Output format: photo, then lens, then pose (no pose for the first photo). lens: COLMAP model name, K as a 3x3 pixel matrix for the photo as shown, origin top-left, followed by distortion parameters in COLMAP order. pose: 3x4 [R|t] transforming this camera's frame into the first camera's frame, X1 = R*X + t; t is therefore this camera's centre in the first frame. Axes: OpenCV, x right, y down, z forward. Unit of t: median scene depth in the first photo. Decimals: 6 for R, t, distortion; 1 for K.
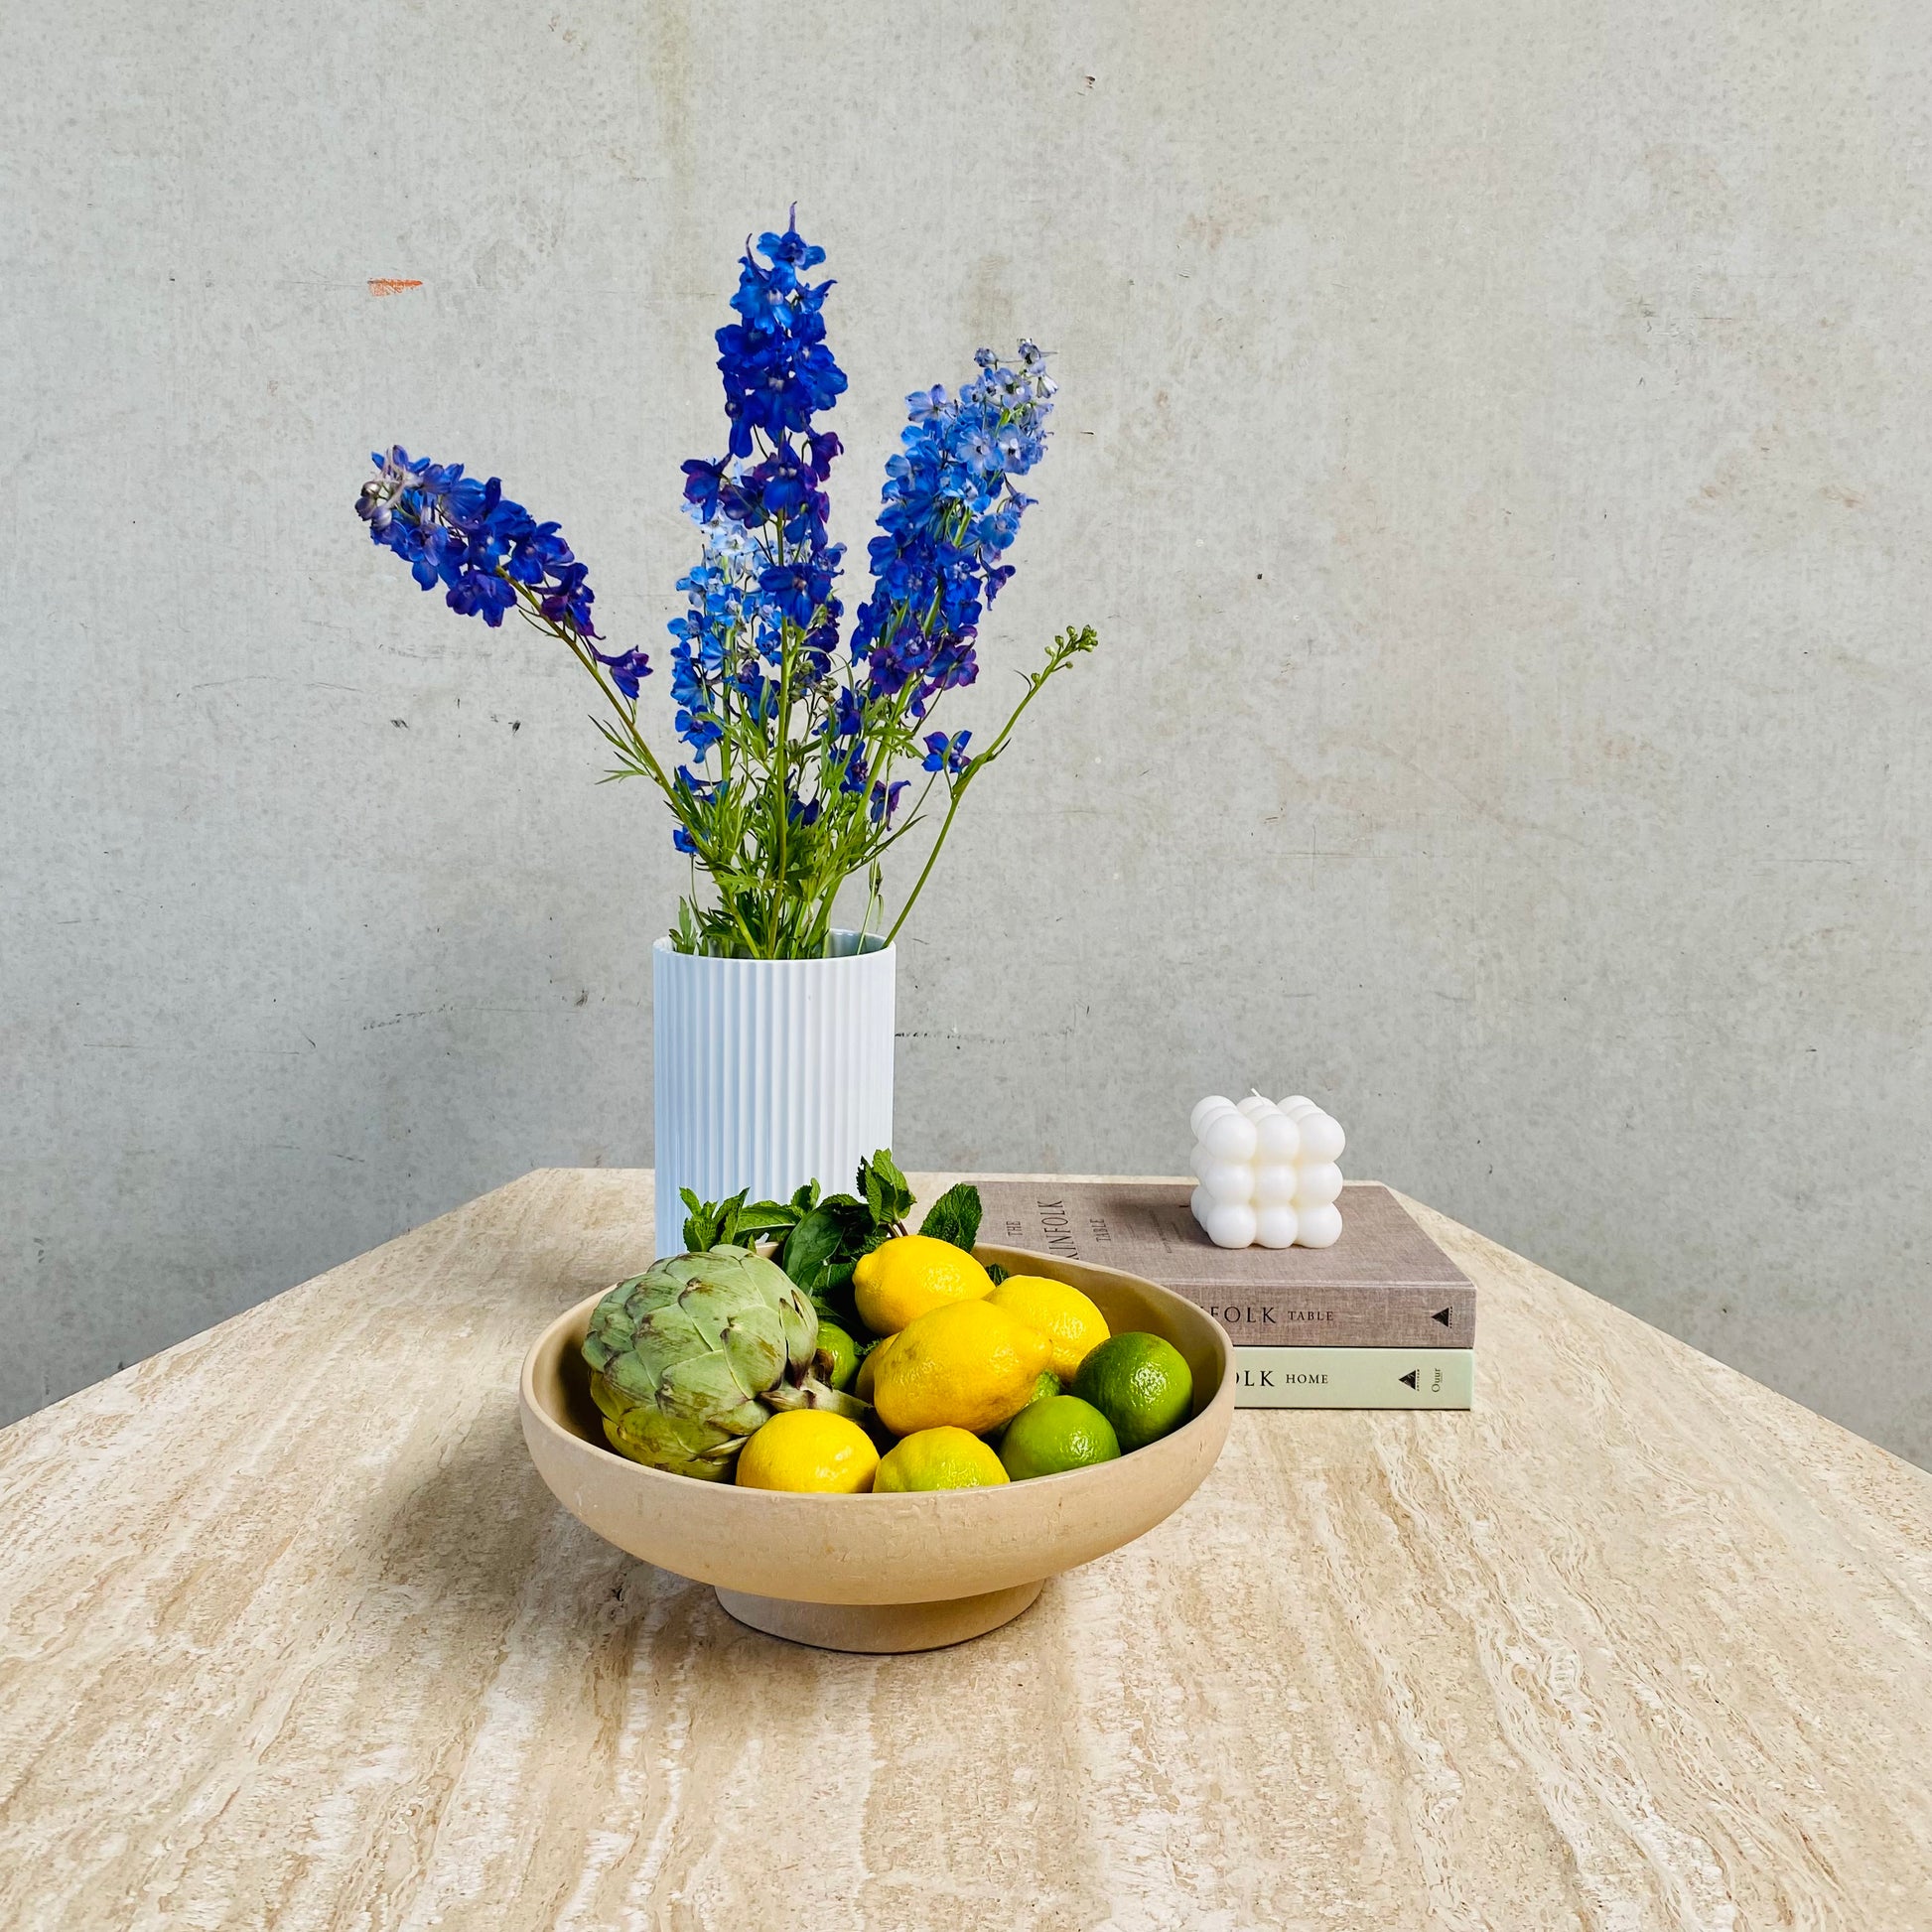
lens RADIAL K [[1985.8, 0, 966.2], [0, 1985.8, 945.1], [0, 0, 1]] dist [0.014407, -0.027367]
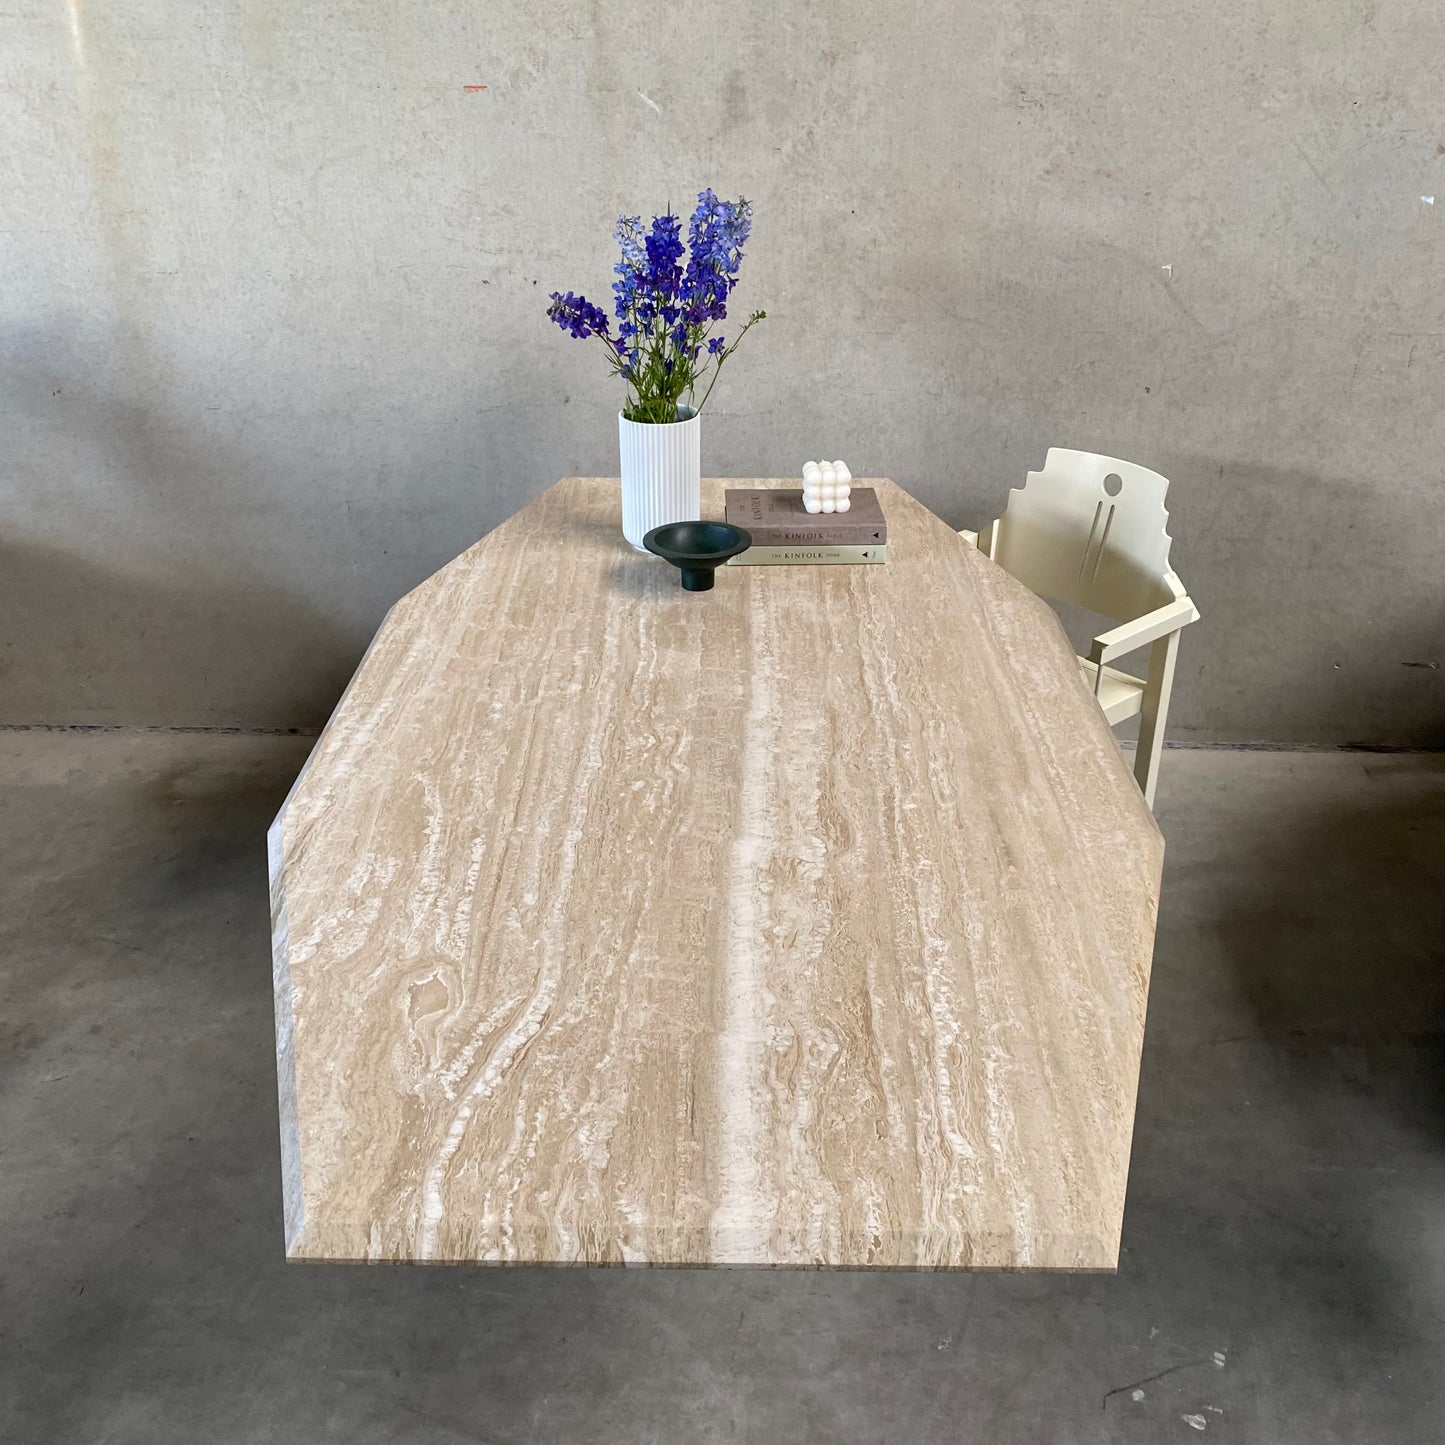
lens RADIAL K [[1471.8, 0, 710.9], [0, 1471.8, 702.0], [0, 0, 1]] dist [0.152010, -0.427188]
pose [[0.999662, -0.009117, -0.024336, 0.020113], [0.016286, 0.949521, 0.313281, -0.196976], [0.020252, -0.313572, 0.949349, -0.863921]]
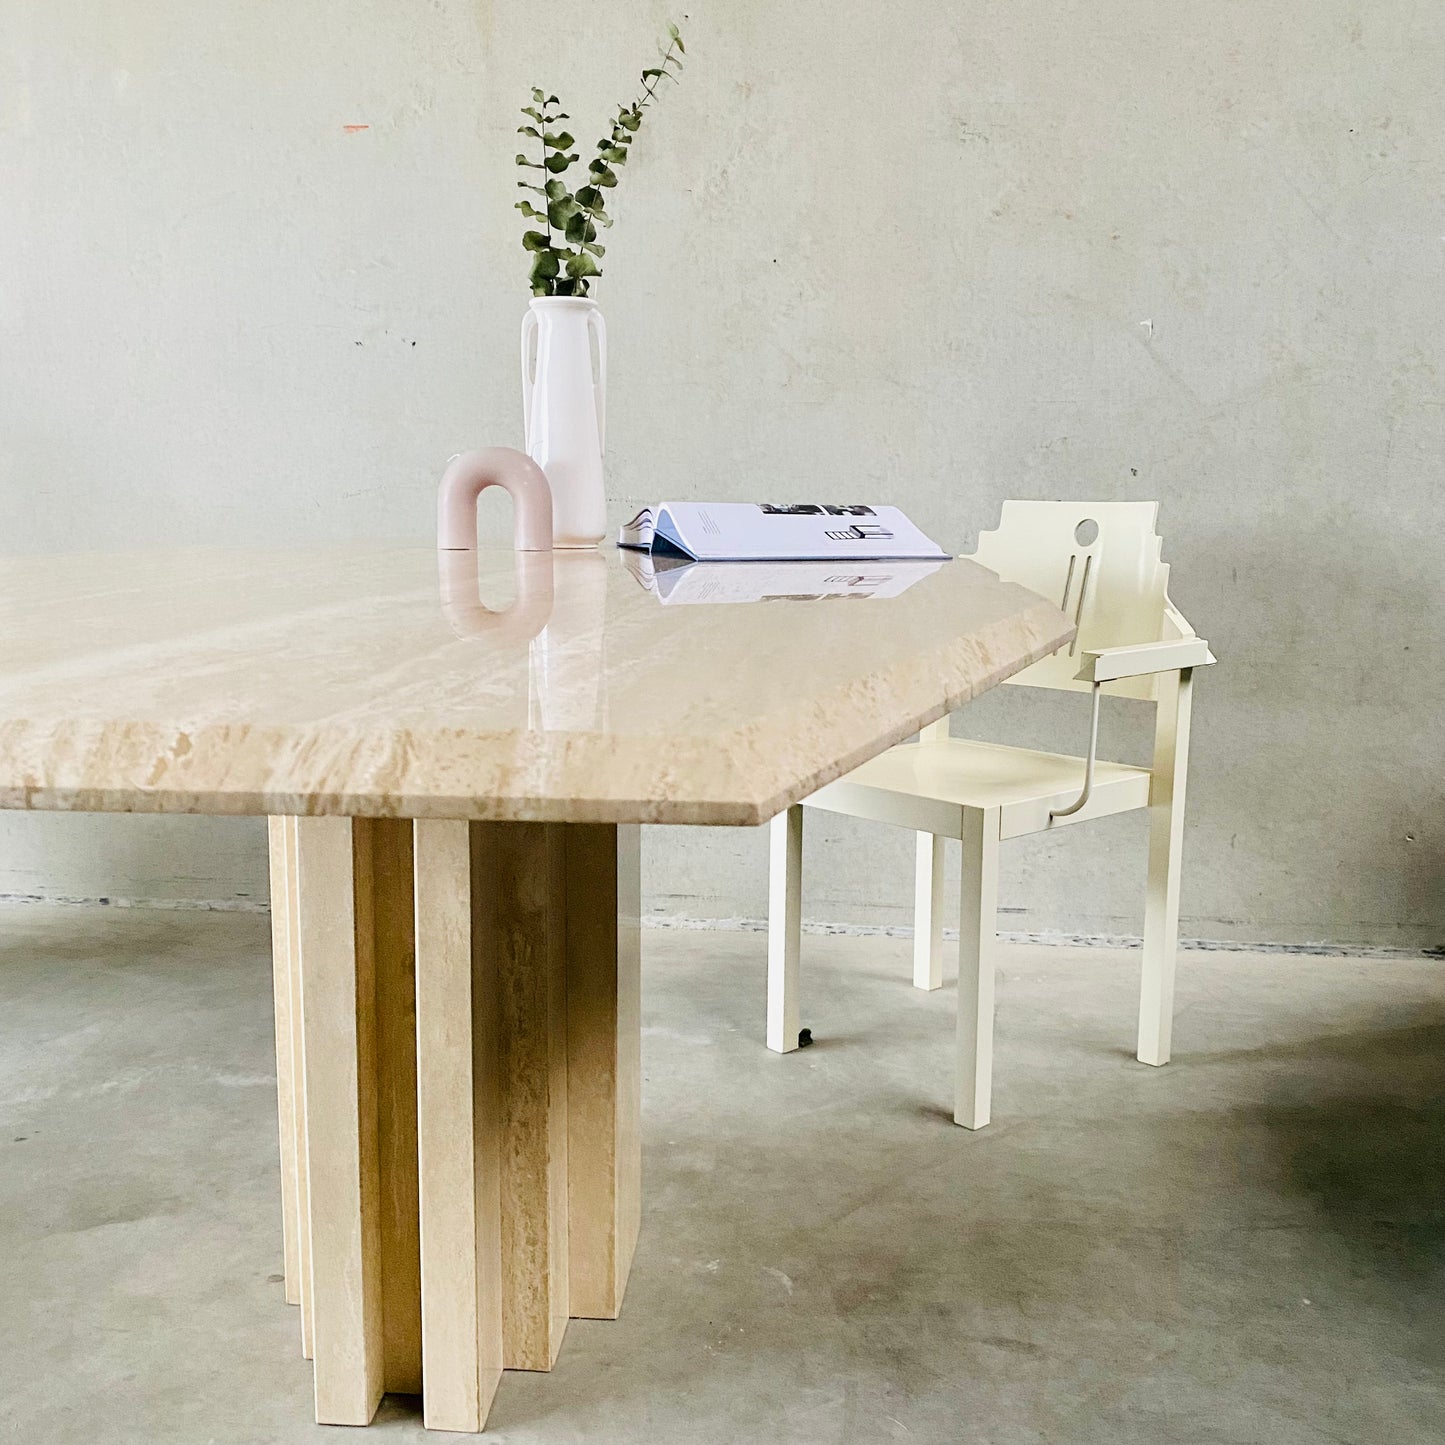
lens RADIAL K [[1476.1, 0, 707.5], [0, 1476.1, 729.5], [0, 0, 1]] dist [0.087392, -0.217427]
pose [[0.996544, 0.004345, -0.082953, 0.214667], [-0.003714, 0.999963, 0.007752, 0.288186], [0.082984, -0.007417, 0.996523, -0.533823]]
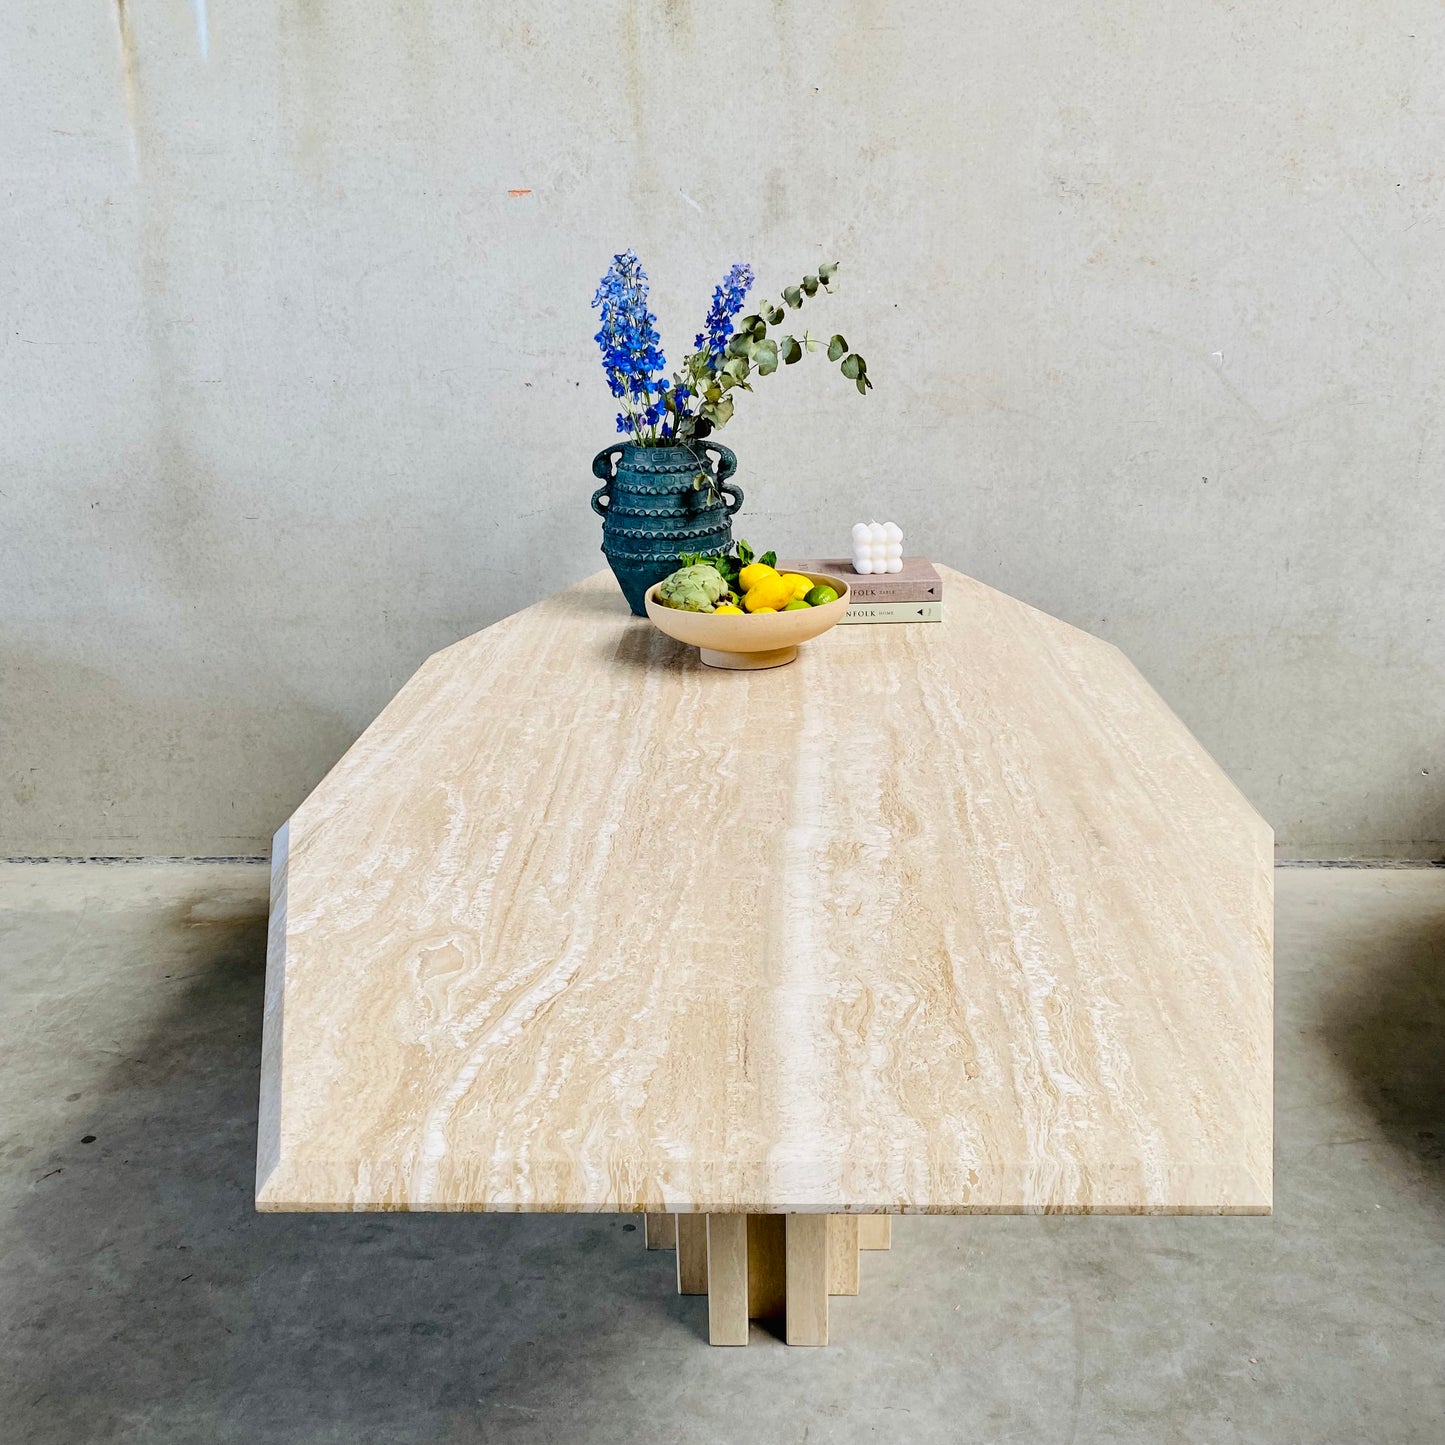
lens RADIAL K [[1472.5, 0, 719.3], [0, 1472.5, 705.4], [0, 0, 1]] dist [0.145550, -0.400074]
pose [[0.998558, -0.026035, -0.046943, 0.012512], [0.032770, 0.988304, 0.148937, 0.009601], [0.042517, -0.150261, 0.987732, -0.816273]]
